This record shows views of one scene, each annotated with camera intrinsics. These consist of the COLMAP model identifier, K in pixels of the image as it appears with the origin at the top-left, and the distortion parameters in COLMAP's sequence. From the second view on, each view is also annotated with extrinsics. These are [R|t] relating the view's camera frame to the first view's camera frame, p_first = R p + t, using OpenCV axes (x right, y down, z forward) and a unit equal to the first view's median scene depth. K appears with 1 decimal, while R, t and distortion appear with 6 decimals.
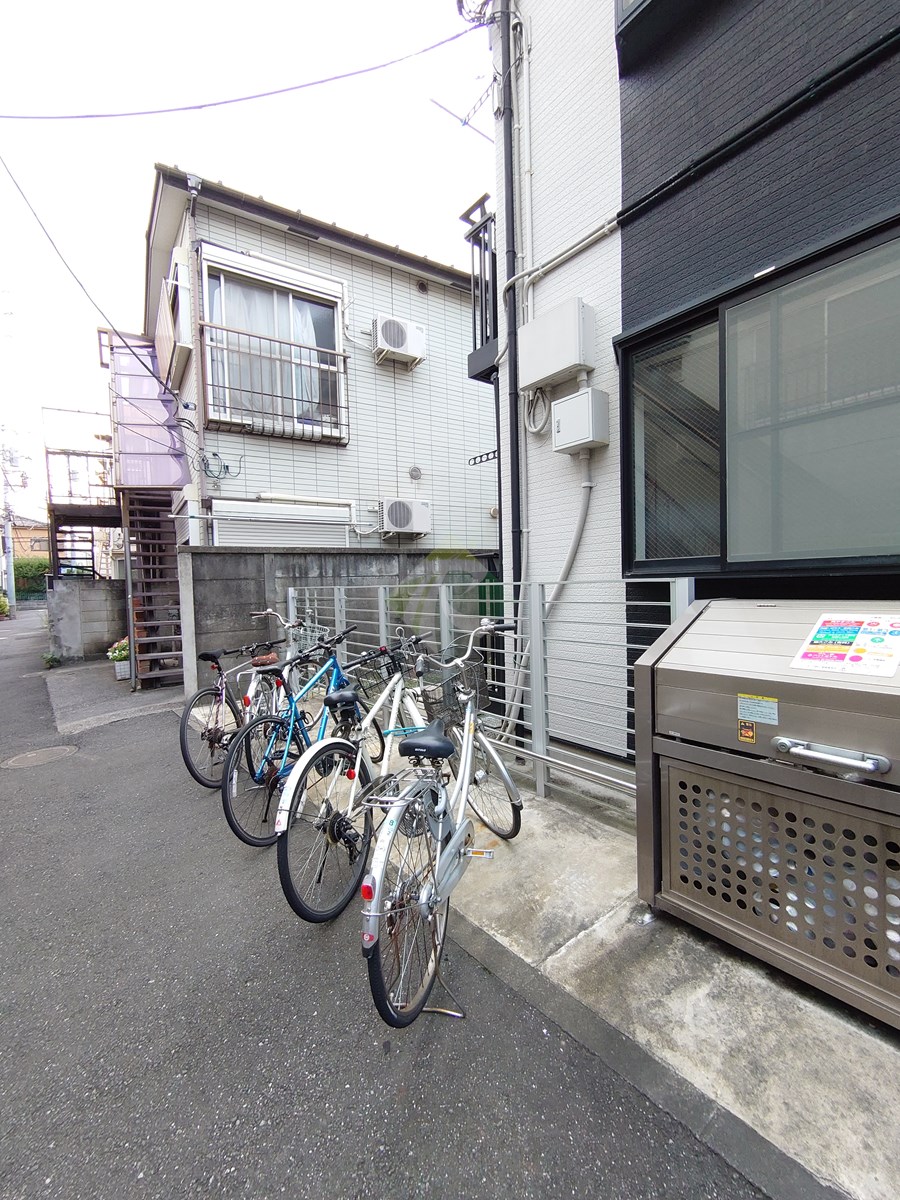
lens RADIAL K [[521.8, 0, 452.5], [0, 521.8, 598.2], [0, 0, 1]] dist [0.007688, -0.002387]
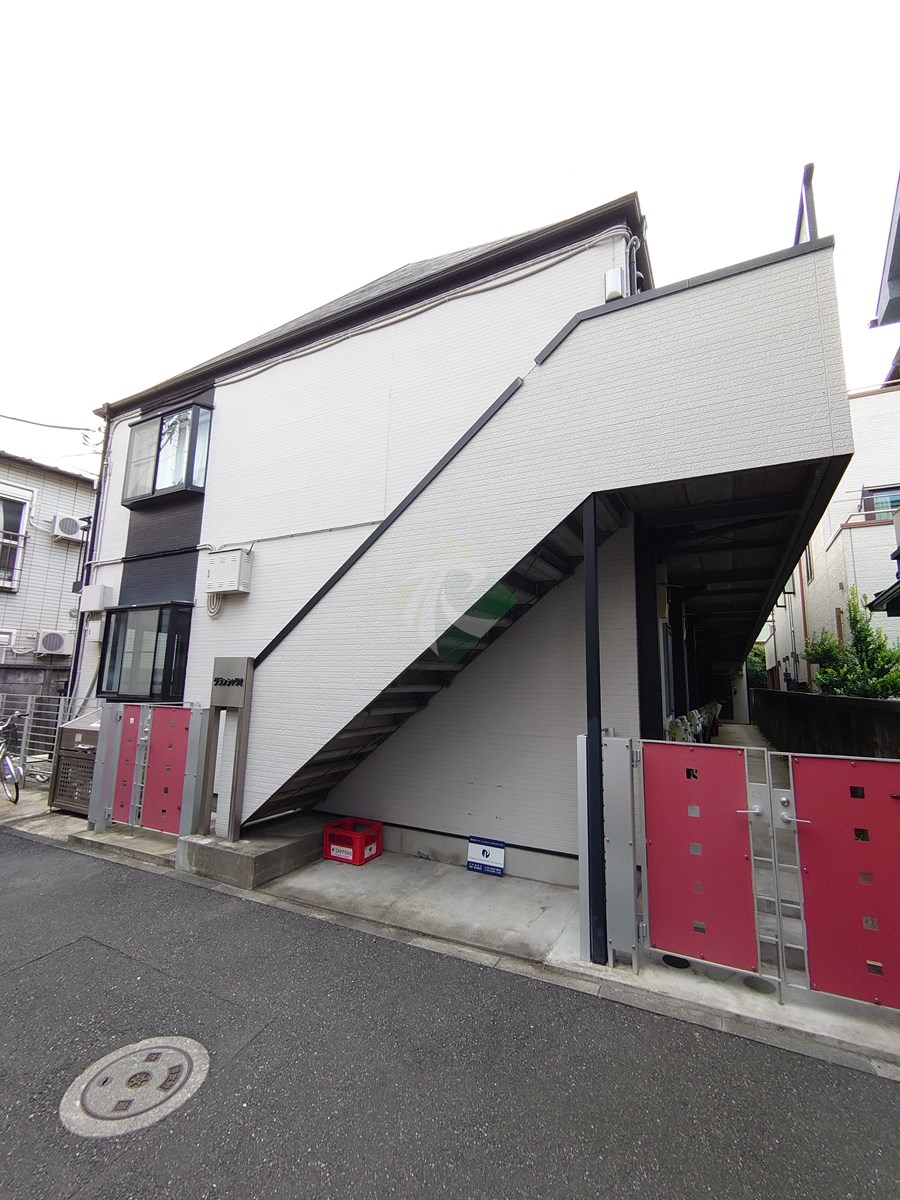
lens RADIAL K [[521.8, 0, 450.3], [0, 521.8, 601.9], [0, 0, 1]] dist [0.007688, -0.002387]
pose [[0.910002, 0.111284, 0.399390, 0.875895], [-0.035159, 0.980548, -0.193105, -0.067342], [-0.413110, 0.161684, 0.896213, -2.241486]]
